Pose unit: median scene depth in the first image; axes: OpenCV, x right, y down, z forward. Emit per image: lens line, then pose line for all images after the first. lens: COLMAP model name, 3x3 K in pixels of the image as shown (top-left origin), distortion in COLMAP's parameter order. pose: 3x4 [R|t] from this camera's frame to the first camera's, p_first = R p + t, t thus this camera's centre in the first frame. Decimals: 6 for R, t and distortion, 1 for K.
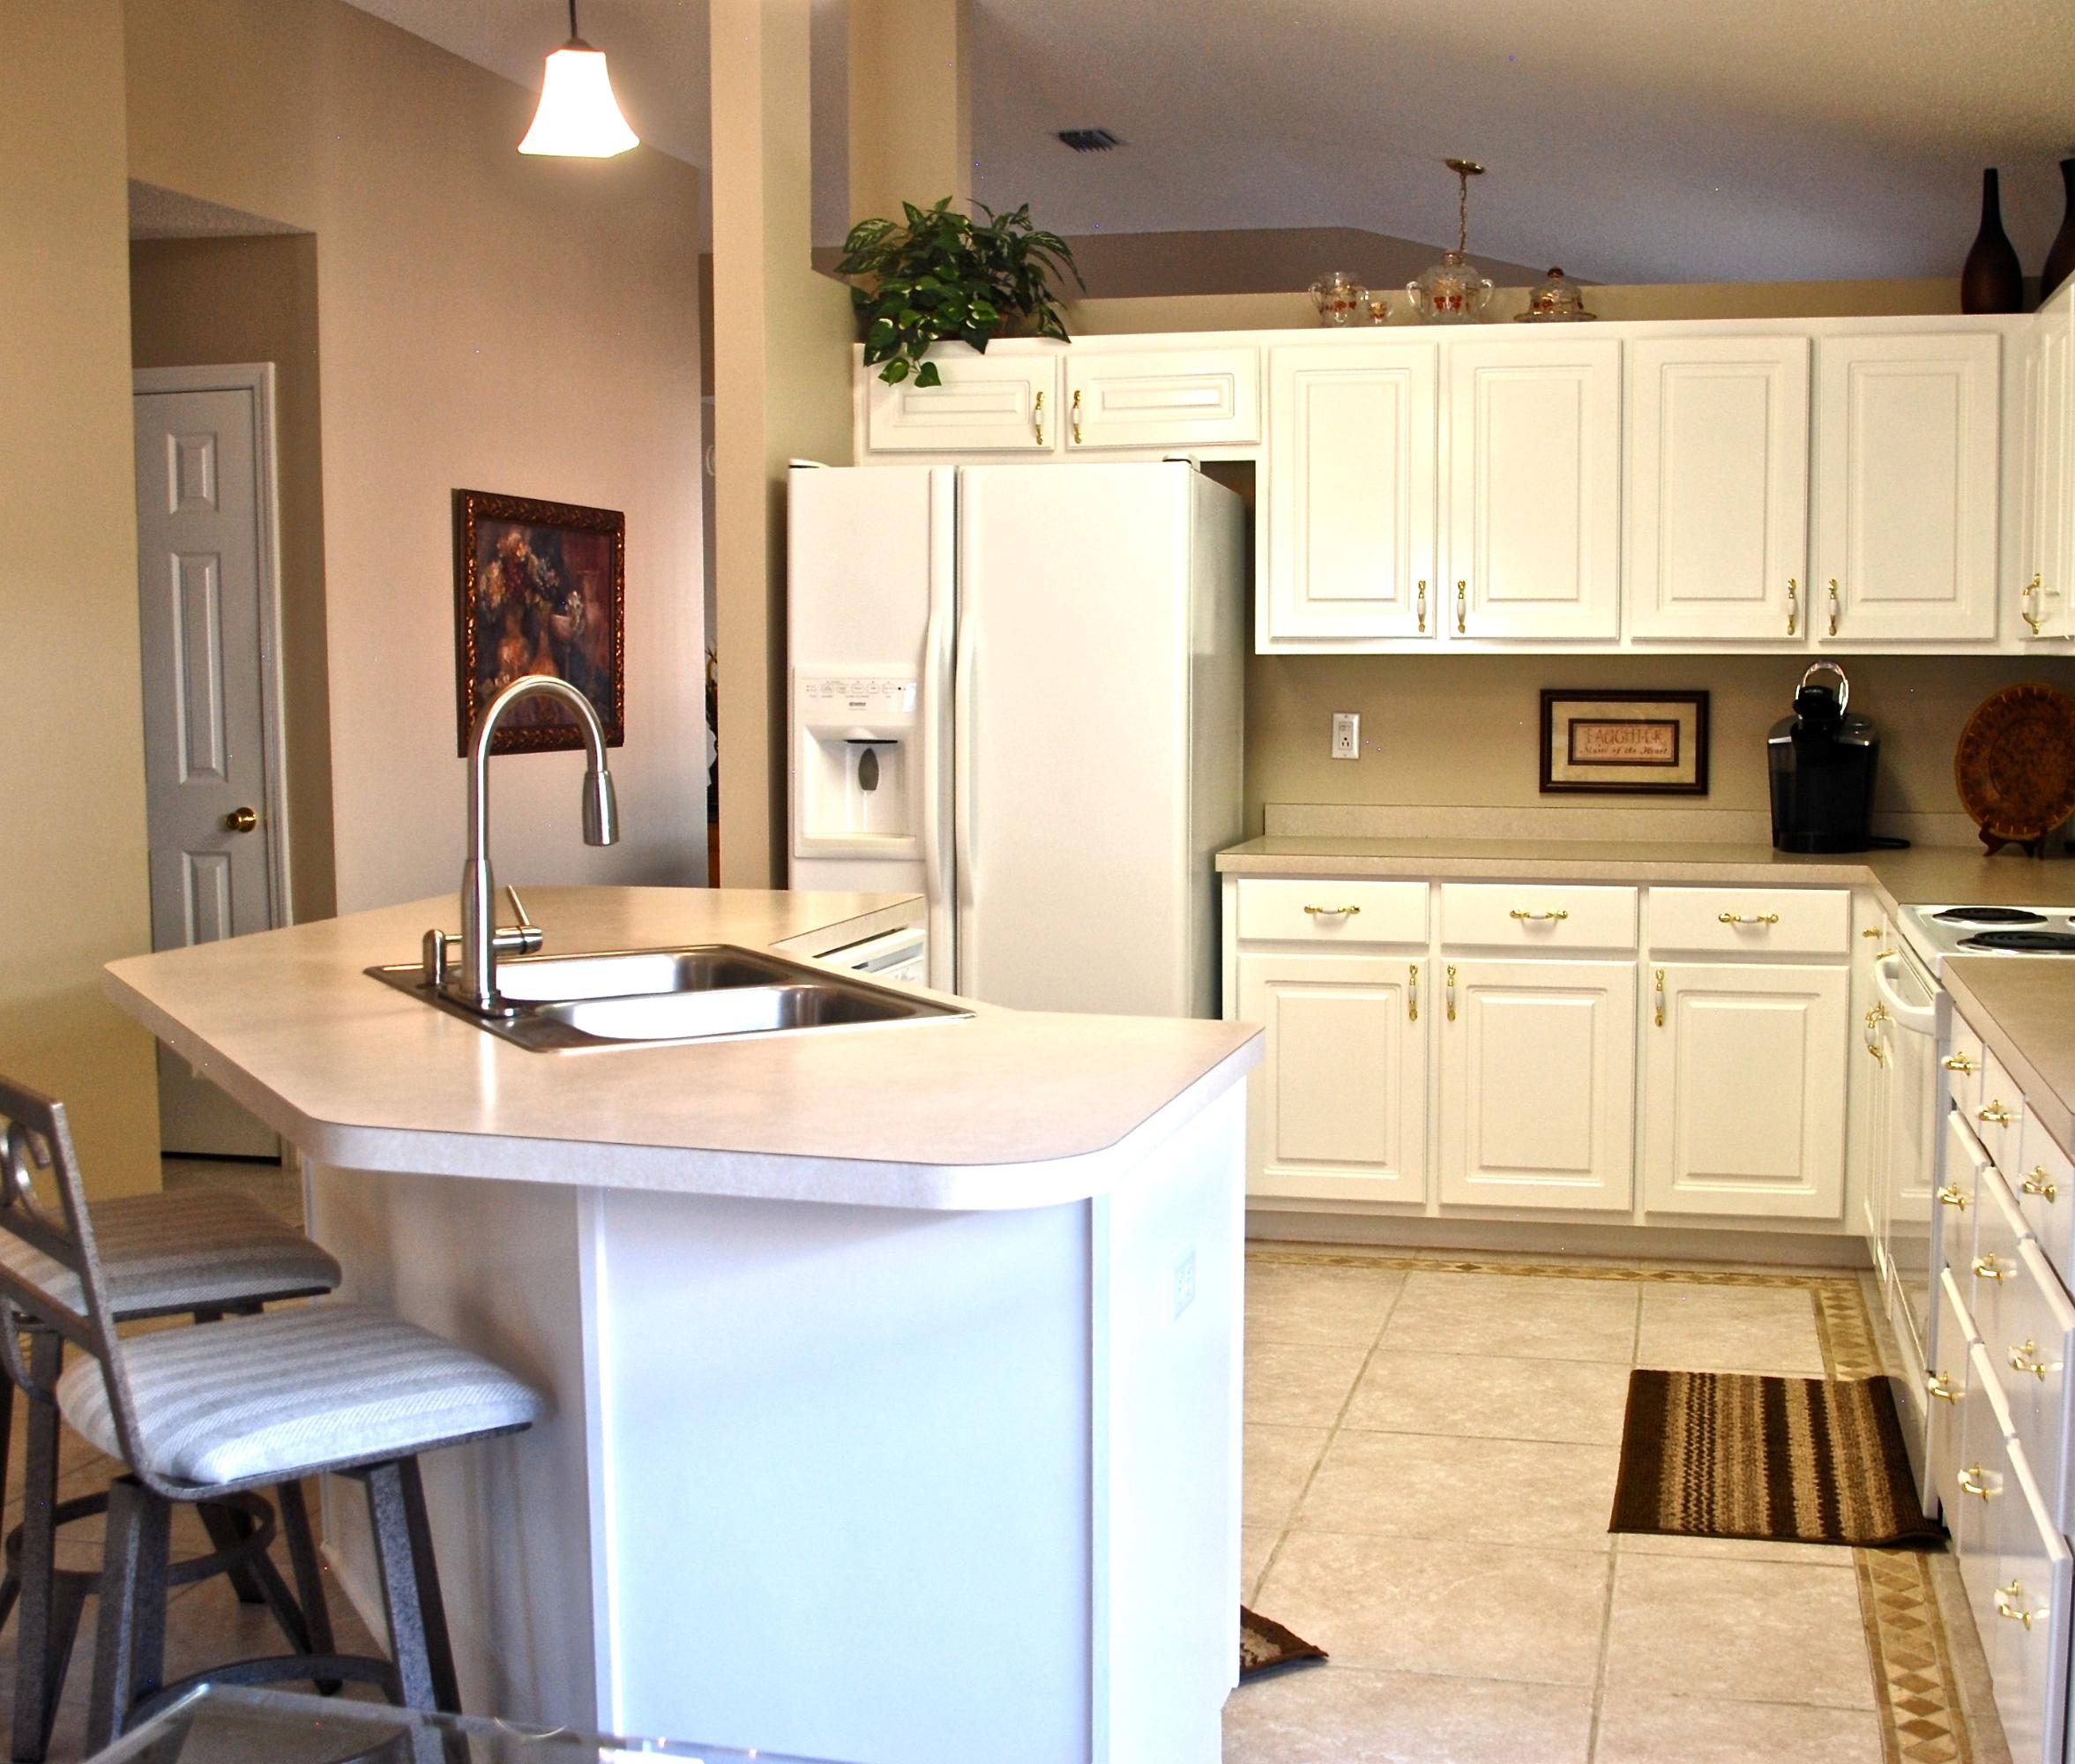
lens RADIAL K [[2467.7, 0, 1158.1], [0, 2467.7, 885.0], [0, 0, 1]] dist [-0.100483, 0.000000]
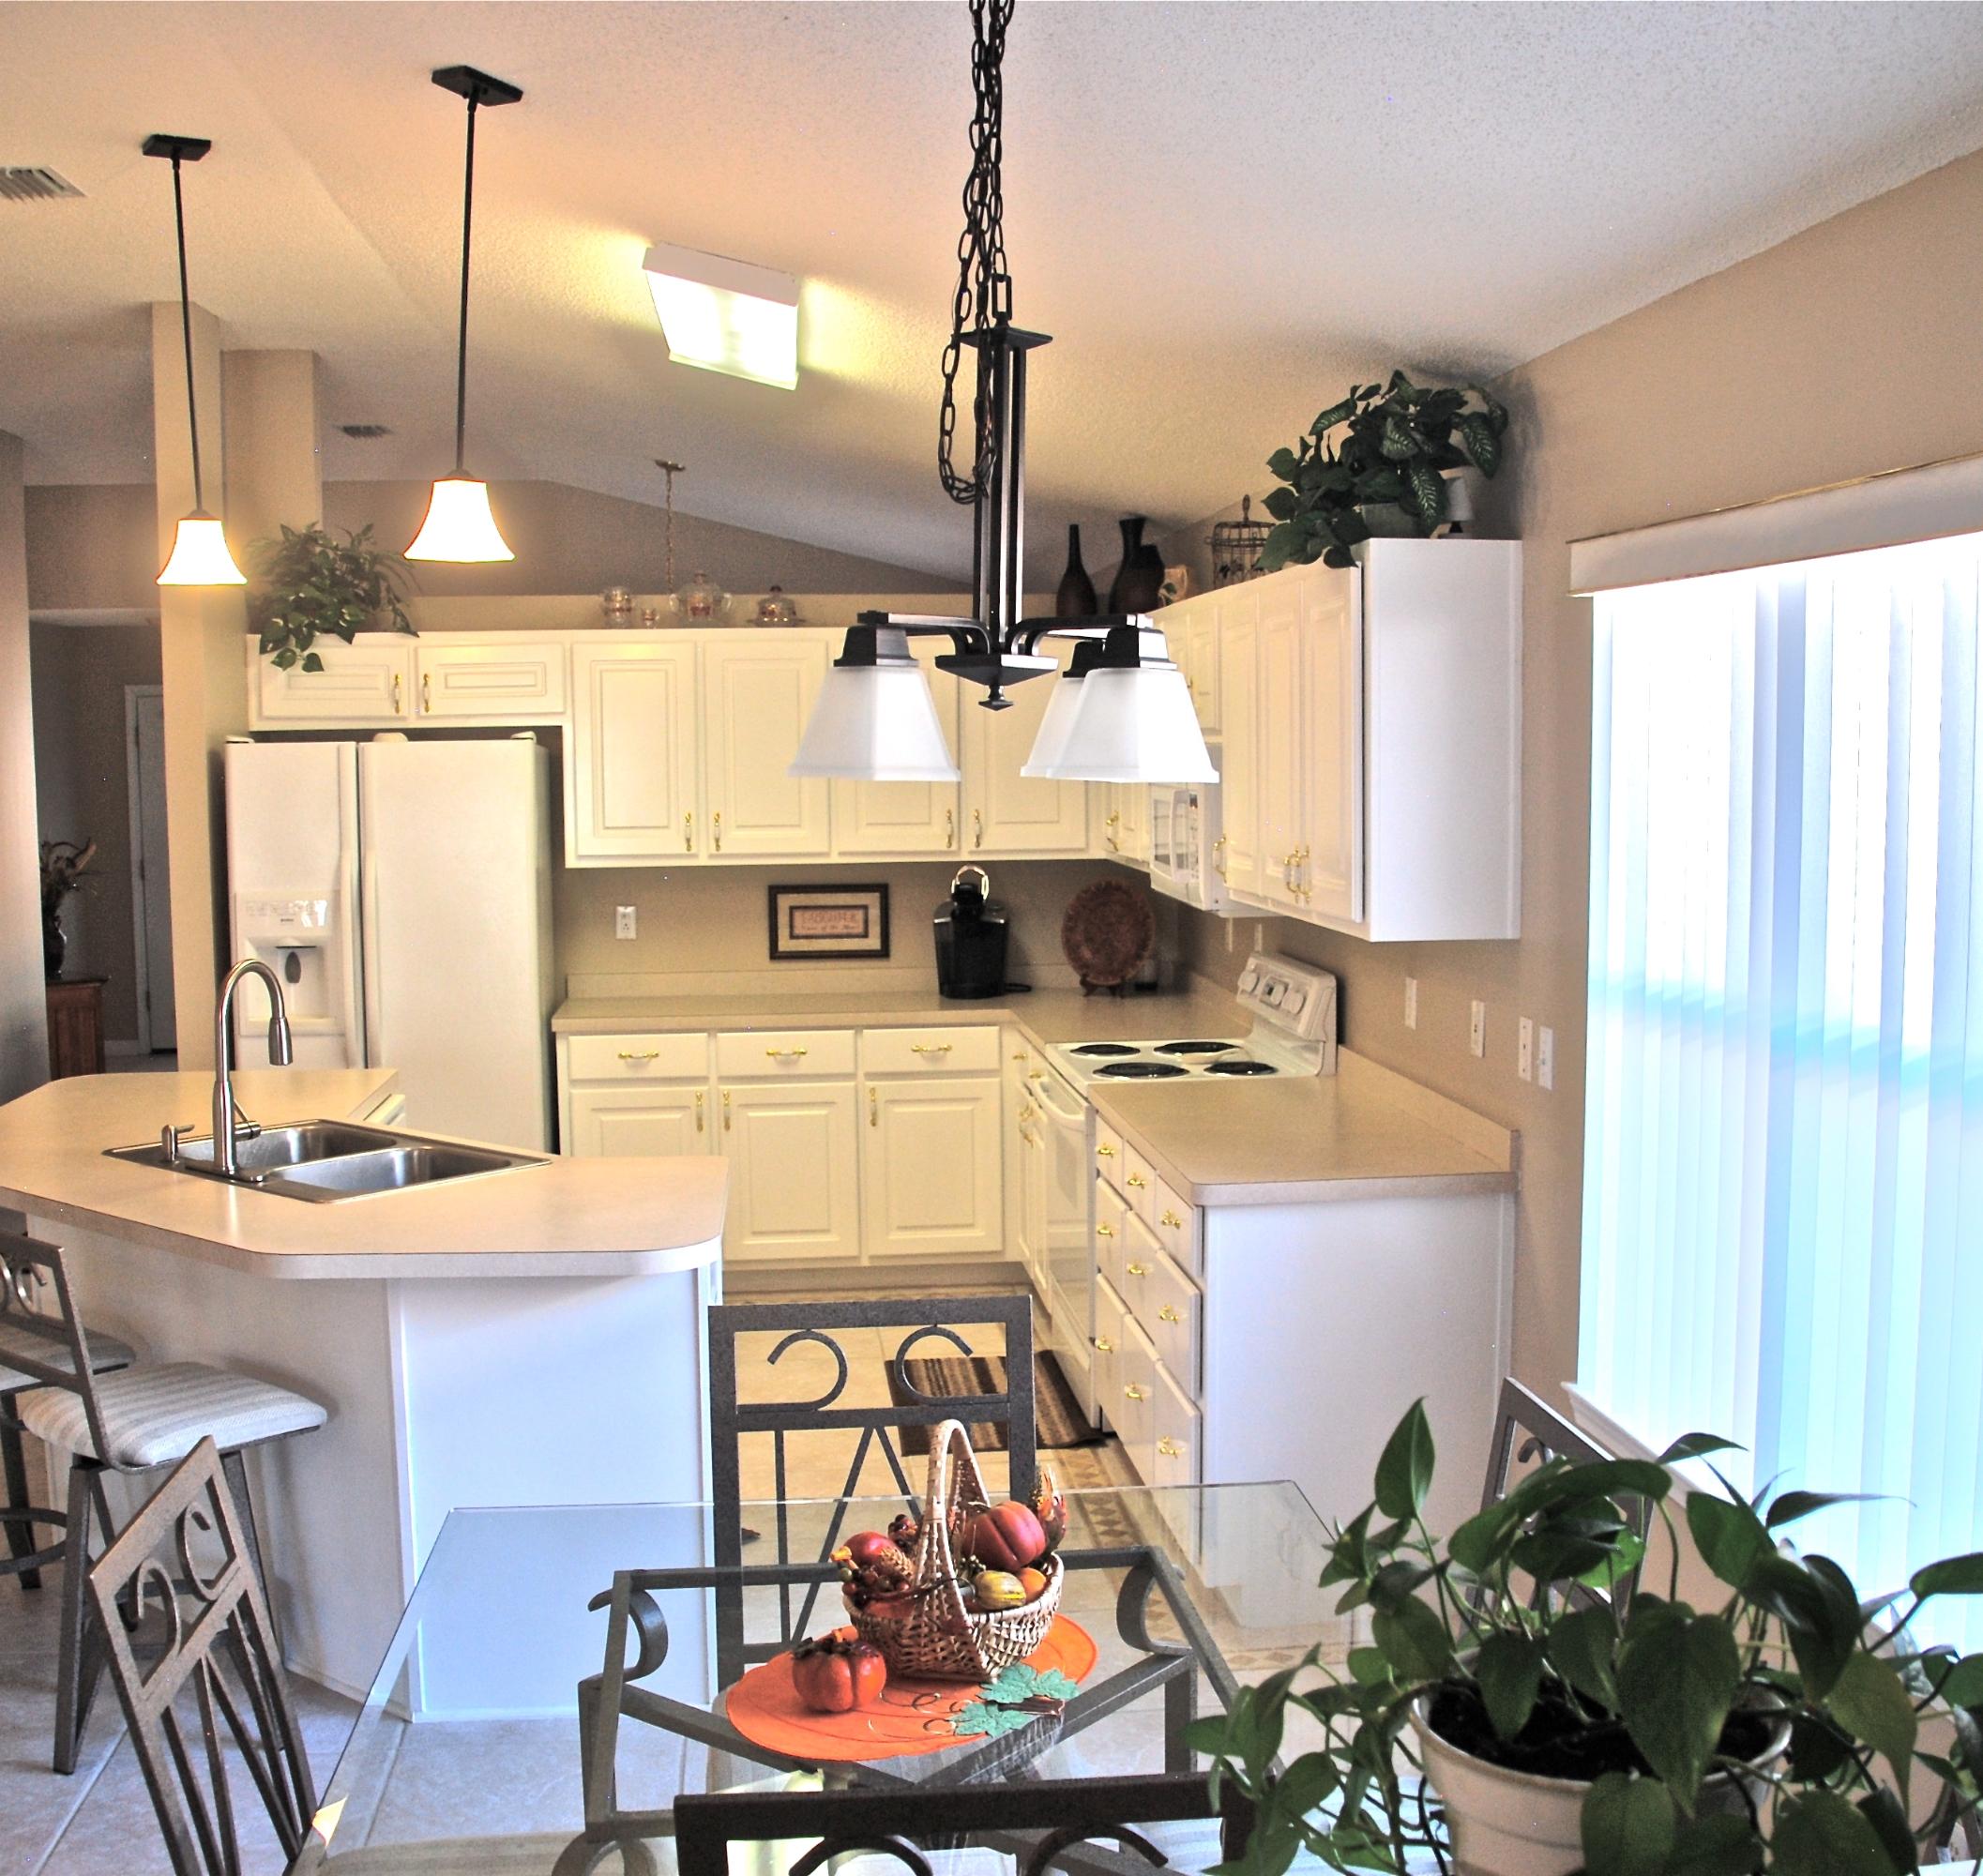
lens RADIAL K [[2367.3, 0, 997.1], [0, 2367.3, 935.5], [0, 0, 1]] dist [-0.113486, 0.000000]
pose [[0.947961, -0.033674, 0.316601, -0.158422], [0.037672, 0.999269, -0.006514, -0.041607], [-0.316150, 0.018102, 0.948536, -0.329220]]
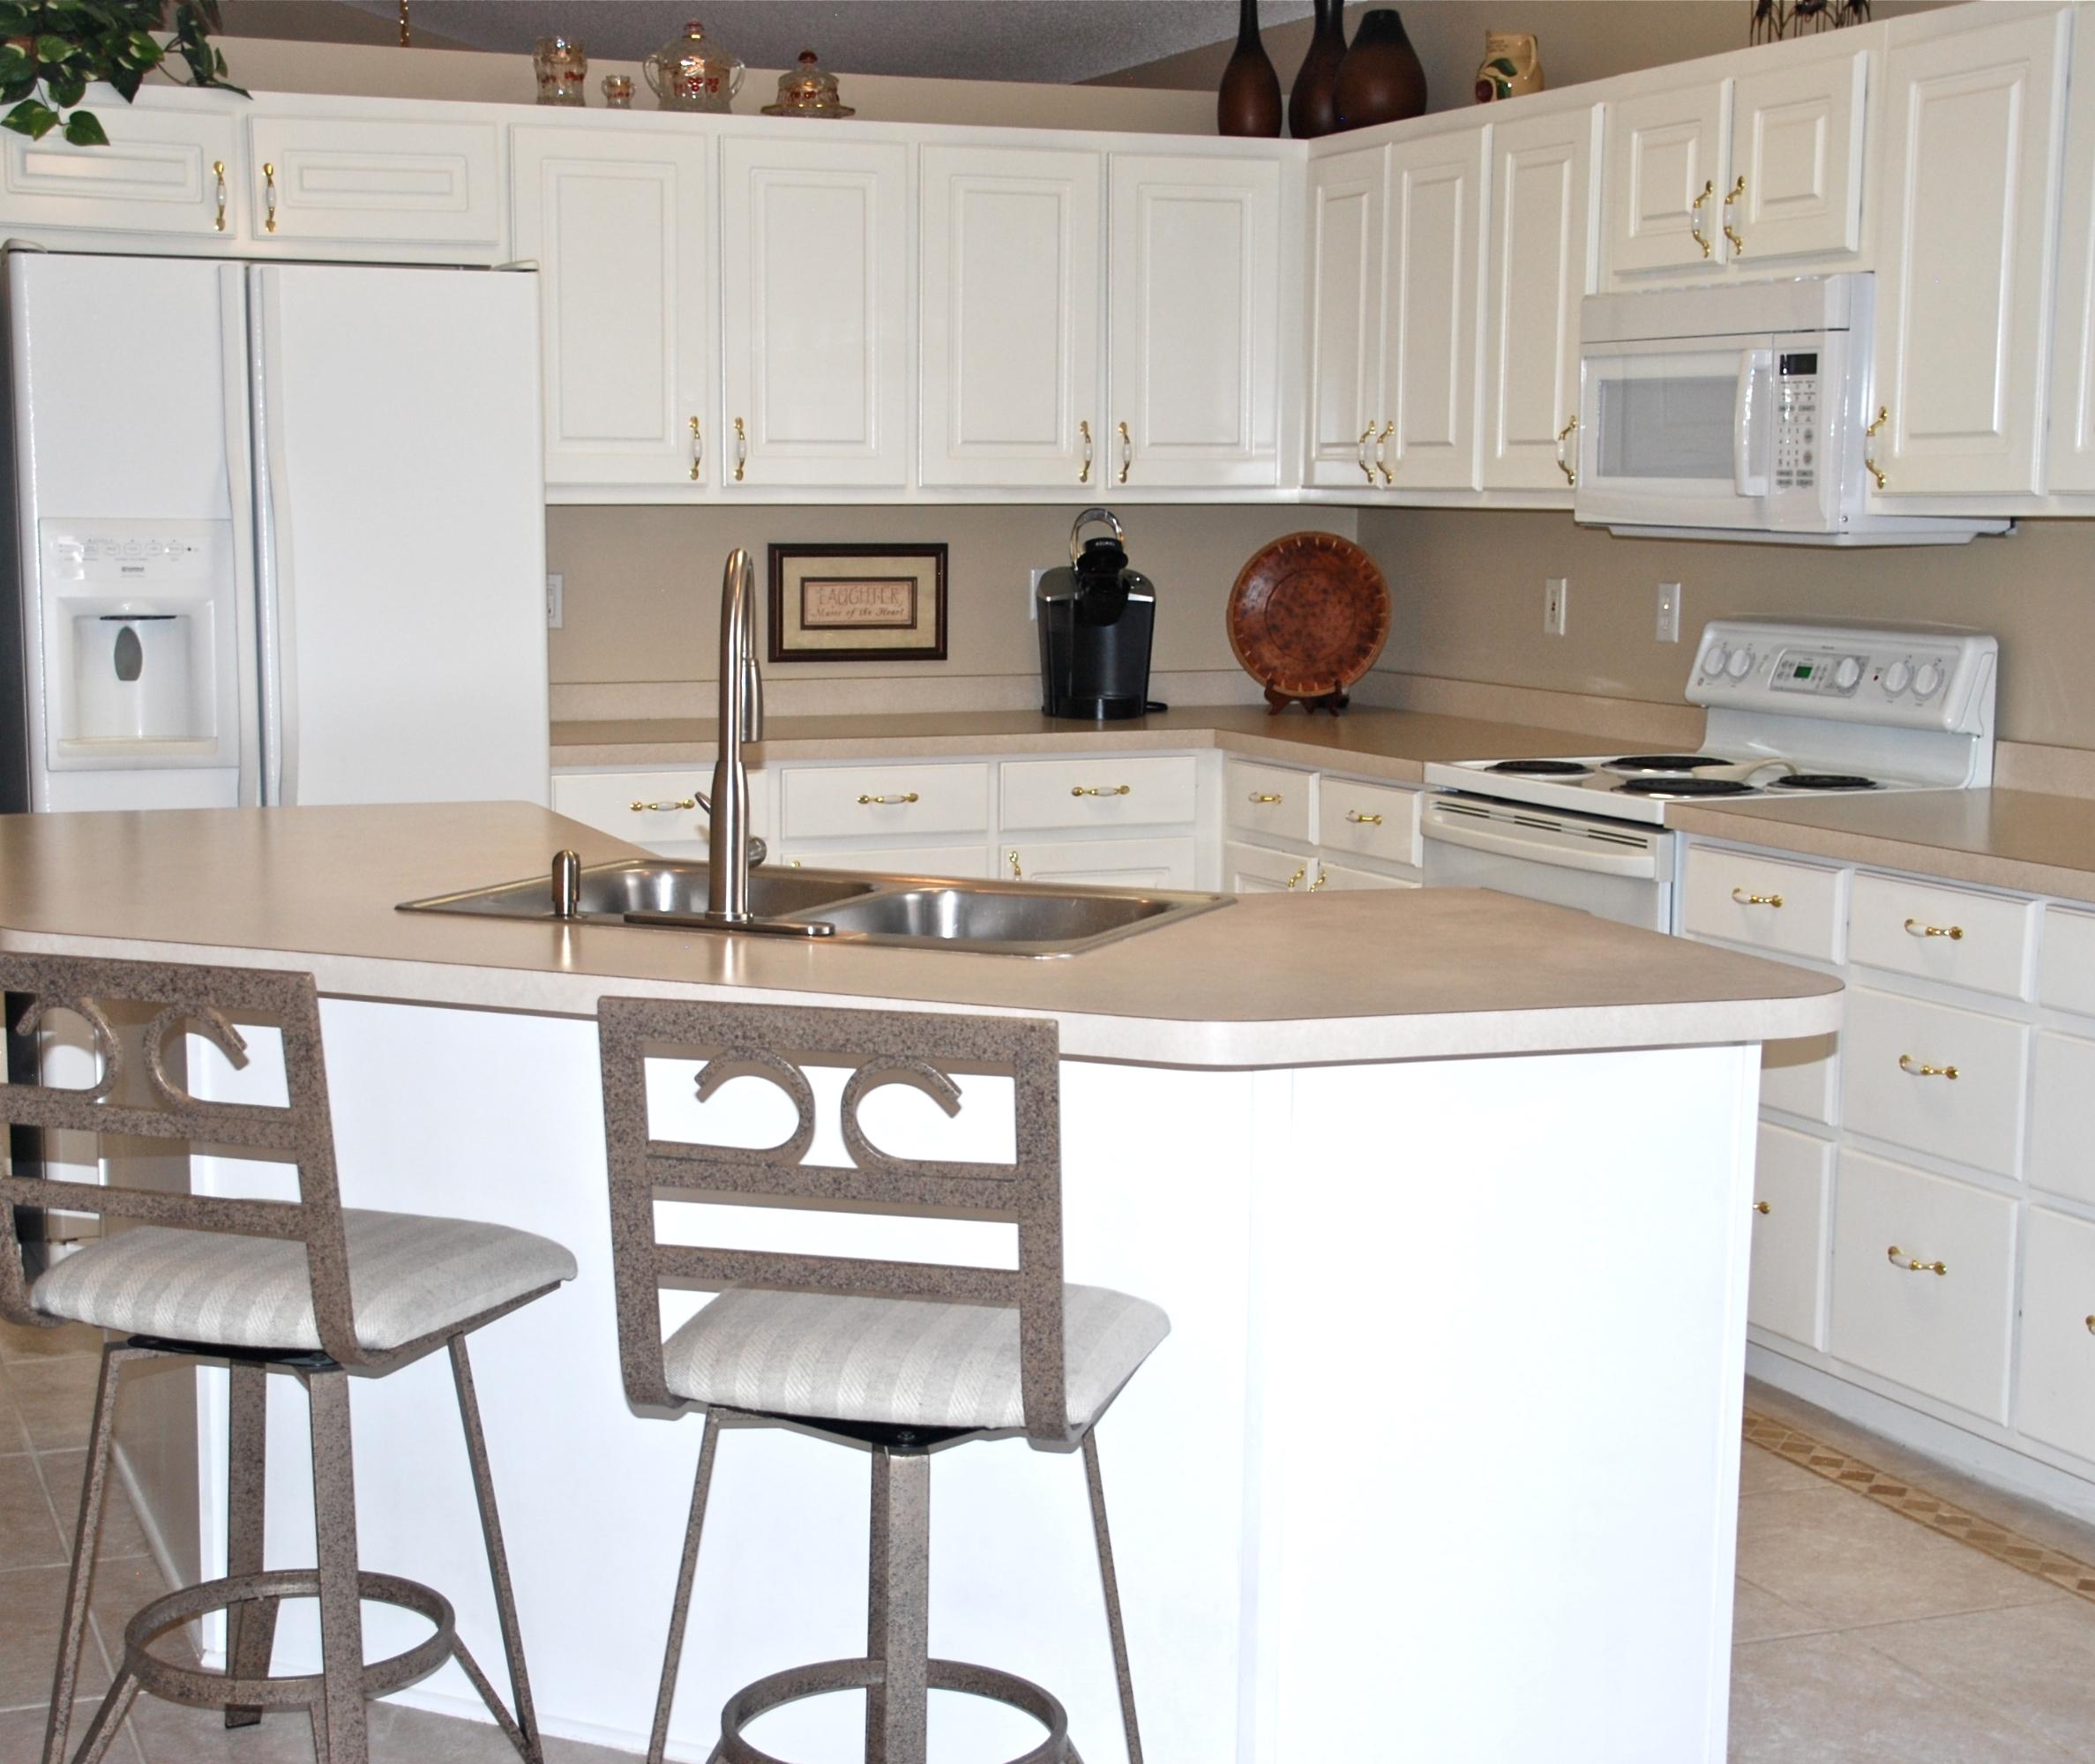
lens RADIAL K [[3361.3, 0, 977.0], [0, 3361.3, 907.6], [0, 0, 1]] dist [0.102375, 0.000000]
pose [[0.829584, -0.066330, 0.554429, -0.495344], [0.046000, 0.997663, 0.050528, -0.008549], [-0.556485, -0.016414, 0.830696, -0.032581]]
